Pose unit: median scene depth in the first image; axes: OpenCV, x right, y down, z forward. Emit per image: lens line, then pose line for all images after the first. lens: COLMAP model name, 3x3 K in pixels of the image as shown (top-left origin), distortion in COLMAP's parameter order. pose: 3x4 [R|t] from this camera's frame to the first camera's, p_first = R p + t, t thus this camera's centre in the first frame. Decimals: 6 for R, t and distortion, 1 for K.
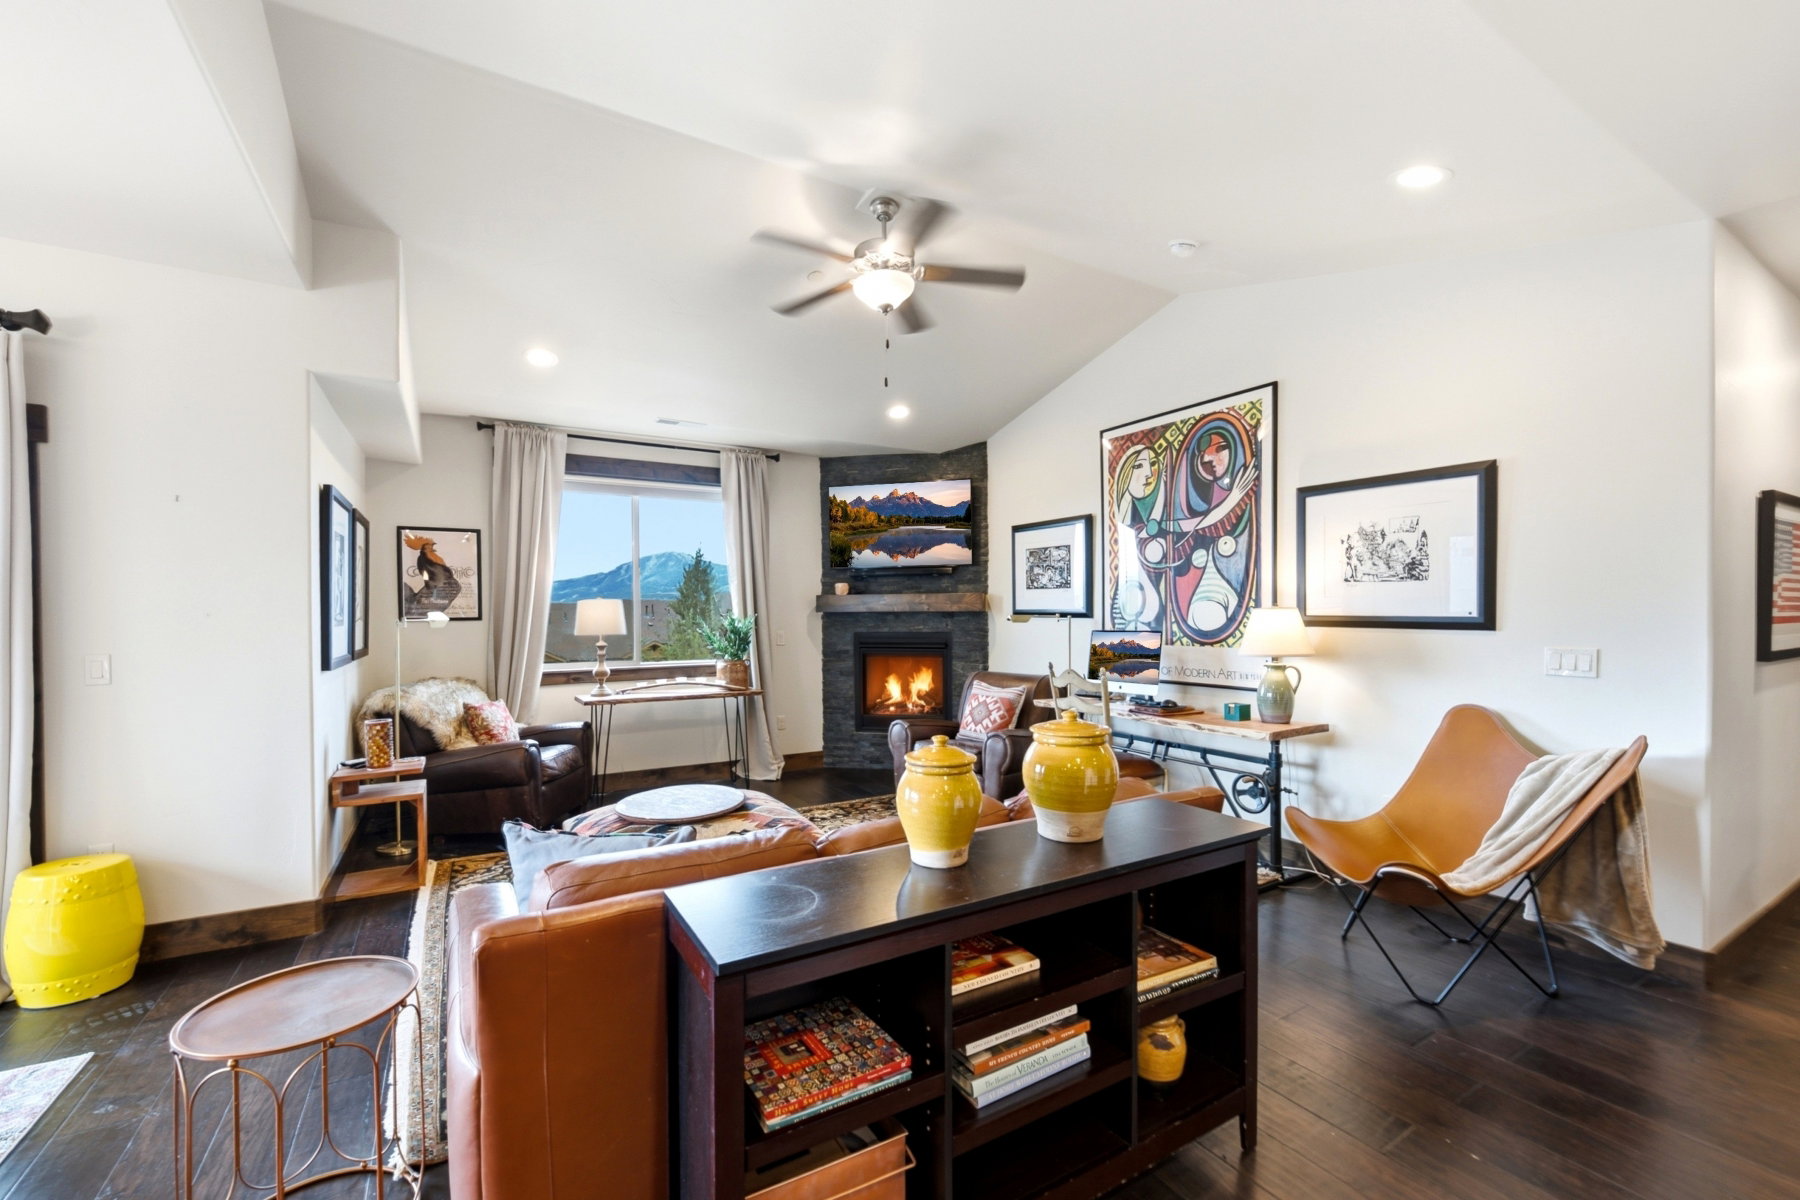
lens RADIAL K [[727.6, 0, 885.8], [0, 727.6, 614.2], [0, 0, 1]] dist [0.002488, 0.000045]
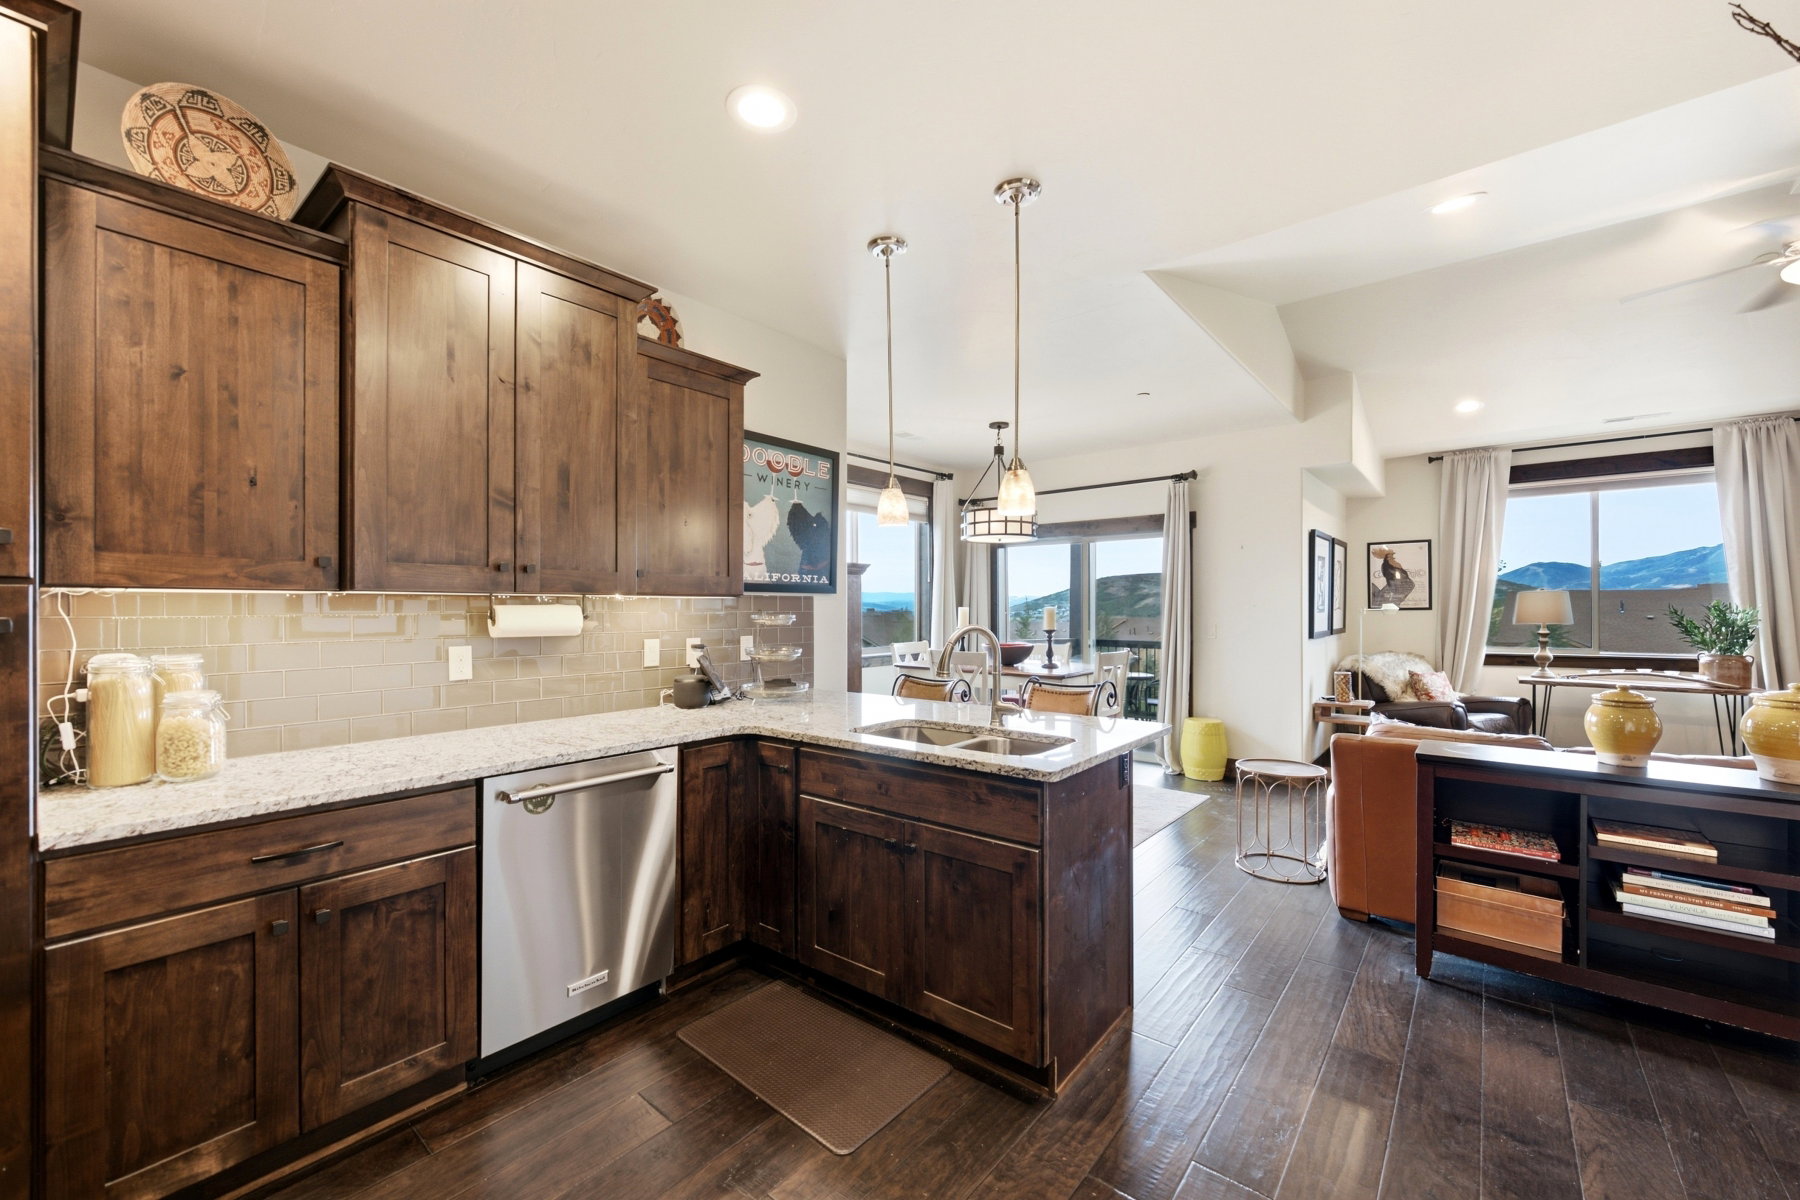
lens RADIAL K [[727.6, 0, 885.8], [0, 727.6, 614.2], [0, 0, 1]] dist [0.002488, 0.000045]
pose [[0.331521, 0.013816, -0.943347, 0.356206], [-0.000441, 0.999895, 0.014489, -0.002429], [0.943448, -0.004387, 0.331492, -0.352078]]
